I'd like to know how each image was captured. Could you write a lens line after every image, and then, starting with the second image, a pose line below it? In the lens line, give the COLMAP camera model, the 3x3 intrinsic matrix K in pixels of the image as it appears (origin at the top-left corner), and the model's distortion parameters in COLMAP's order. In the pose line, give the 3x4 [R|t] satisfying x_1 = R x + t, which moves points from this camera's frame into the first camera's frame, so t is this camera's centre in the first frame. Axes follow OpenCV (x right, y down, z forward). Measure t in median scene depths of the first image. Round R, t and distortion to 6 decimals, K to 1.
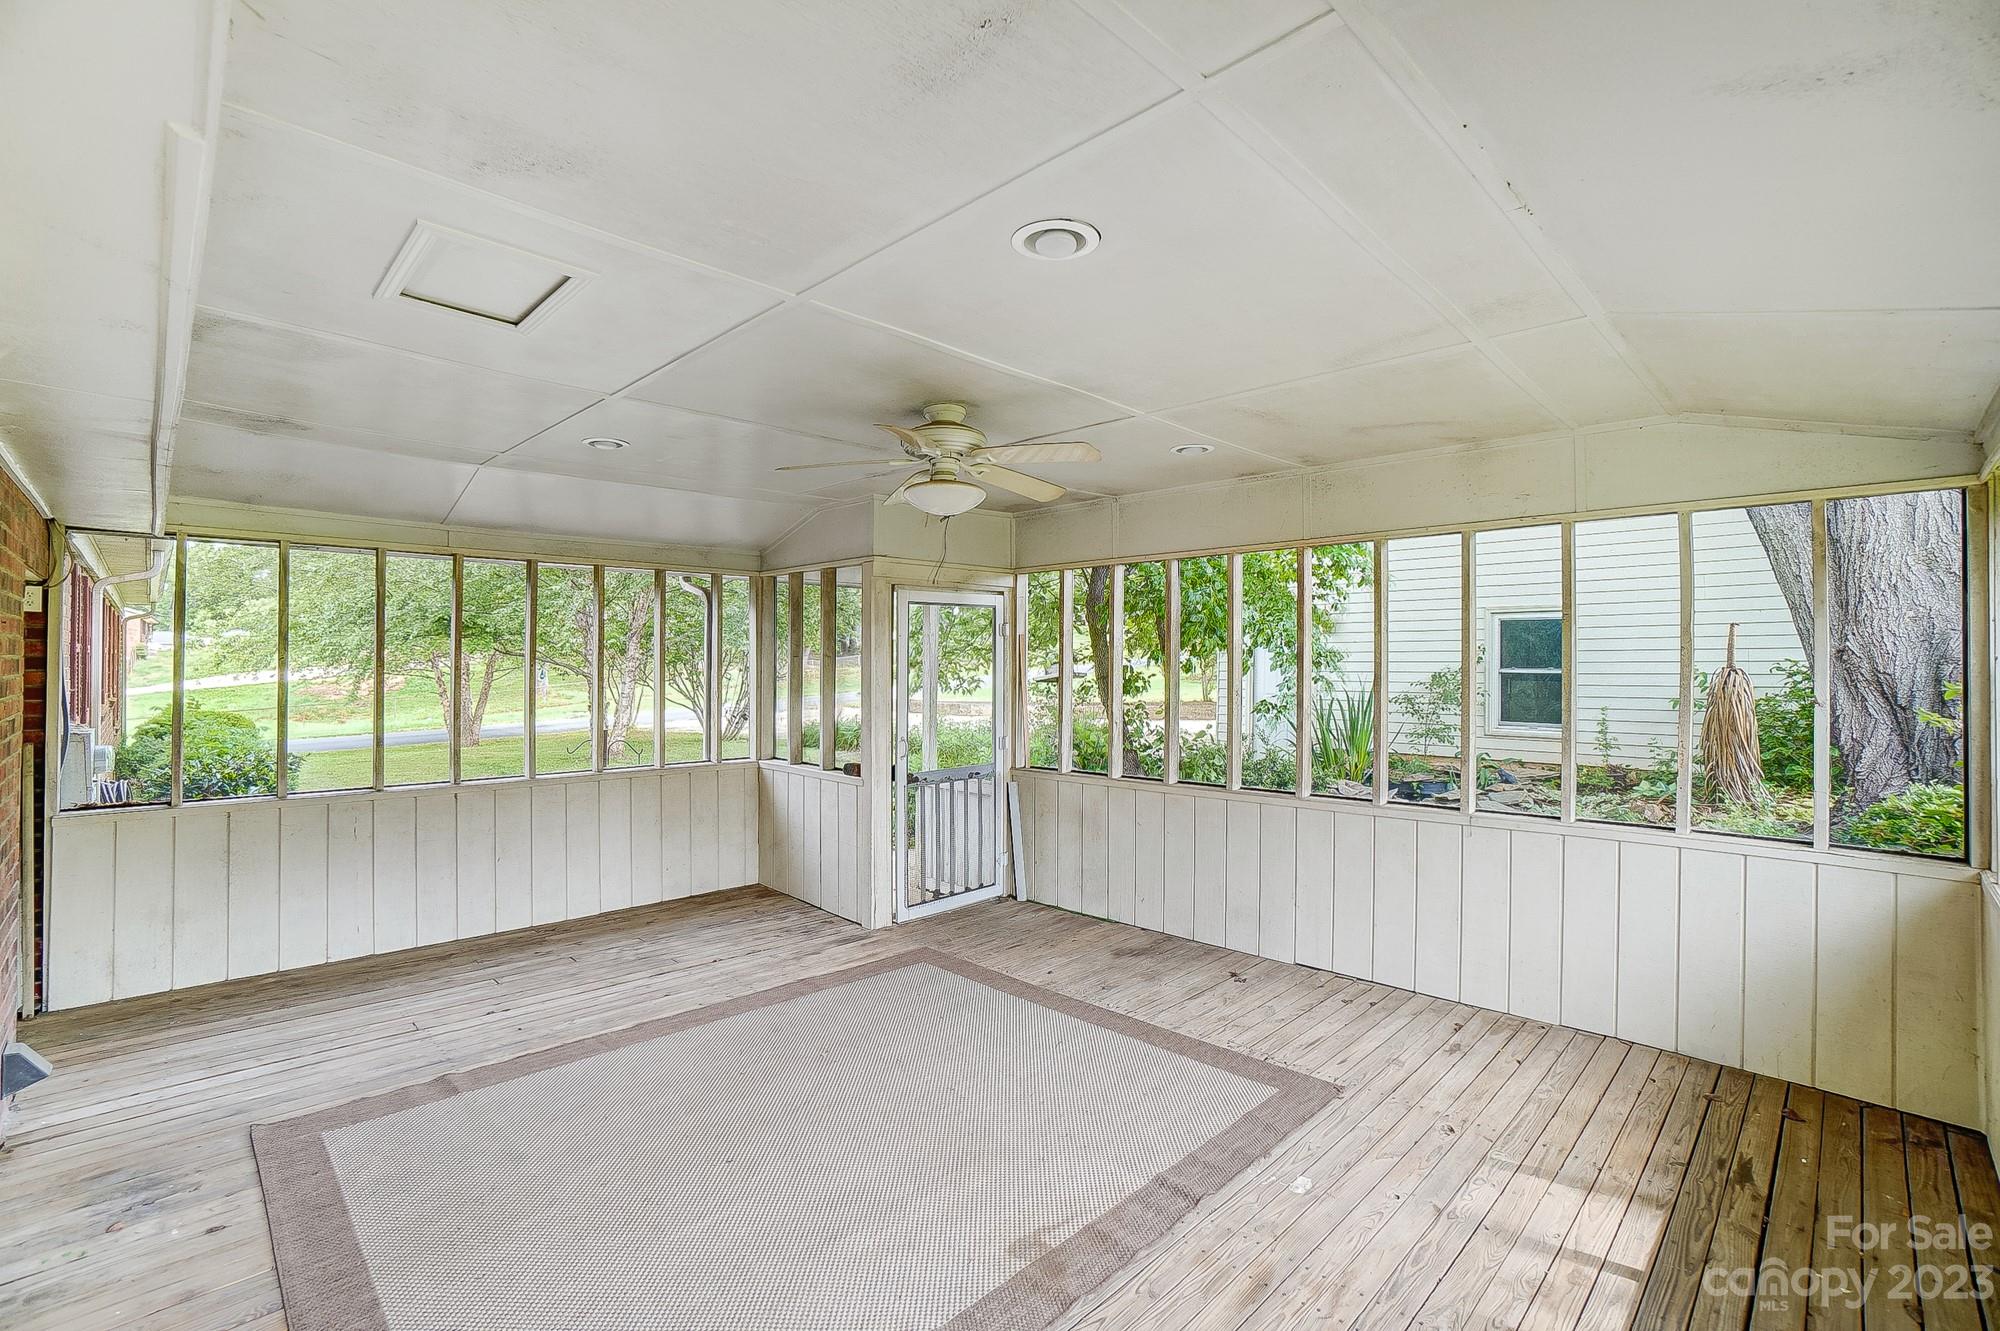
lens RADIAL K [[878.6, 0, 983.4], [0, 878.6, 655.2], [0, 0, 1]] dist [-0.068456, 0.024110]
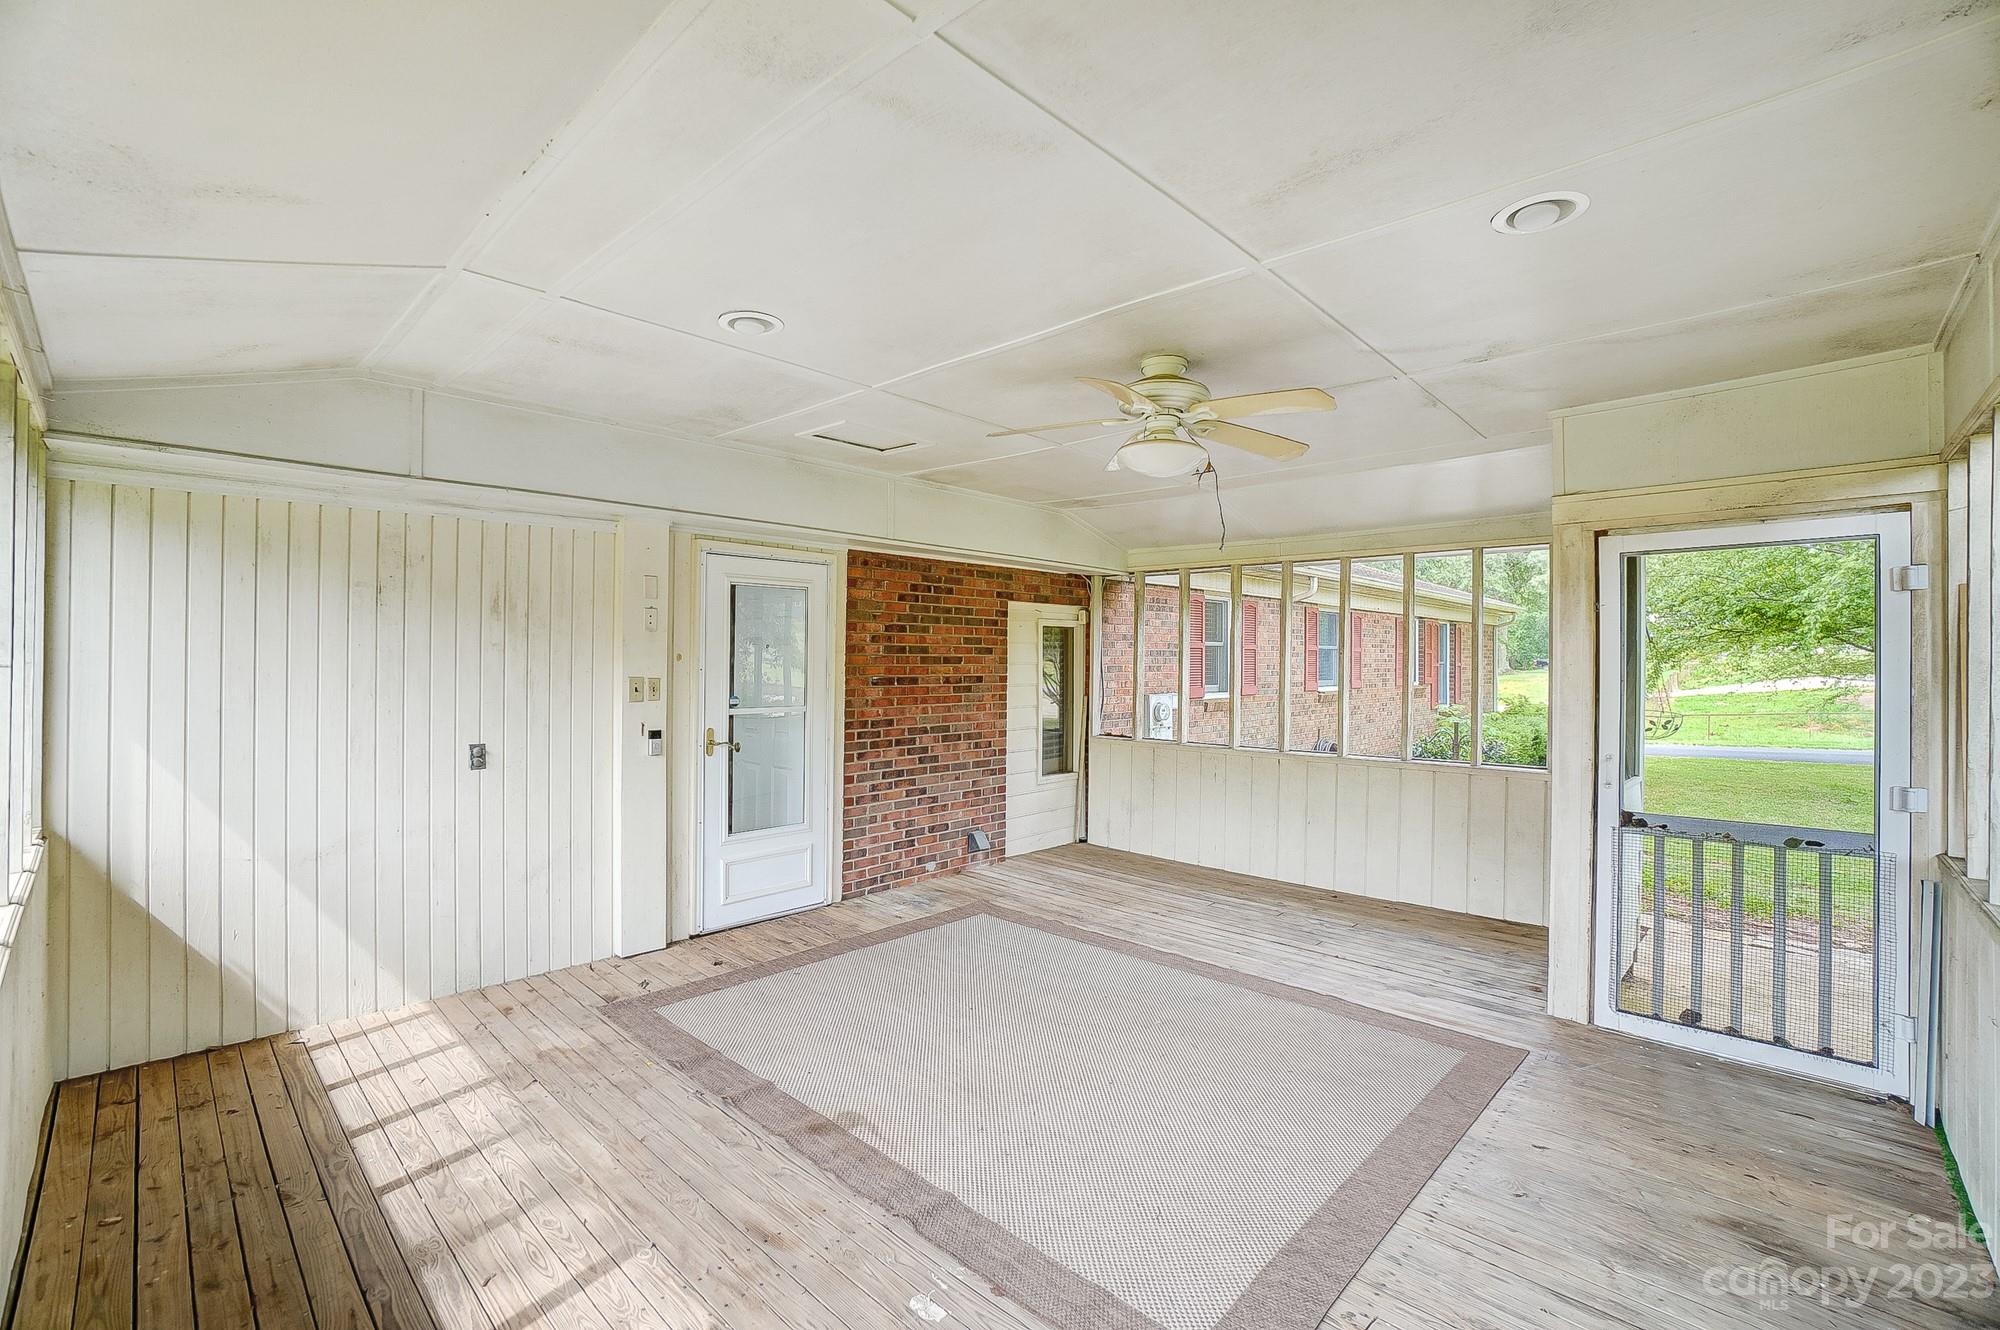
lens RADIAL K [[878.6, 0, 983.4], [0, 878.6, 654.7], [0, 0, 1]] dist [-0.068456, 0.024110]
pose [[0.025713, -0.009677, -0.999623, 0.624784], [0.001039, 0.999953, -0.009653, 0.025252], [0.999669, -0.000790, 0.025722, 0.566726]]
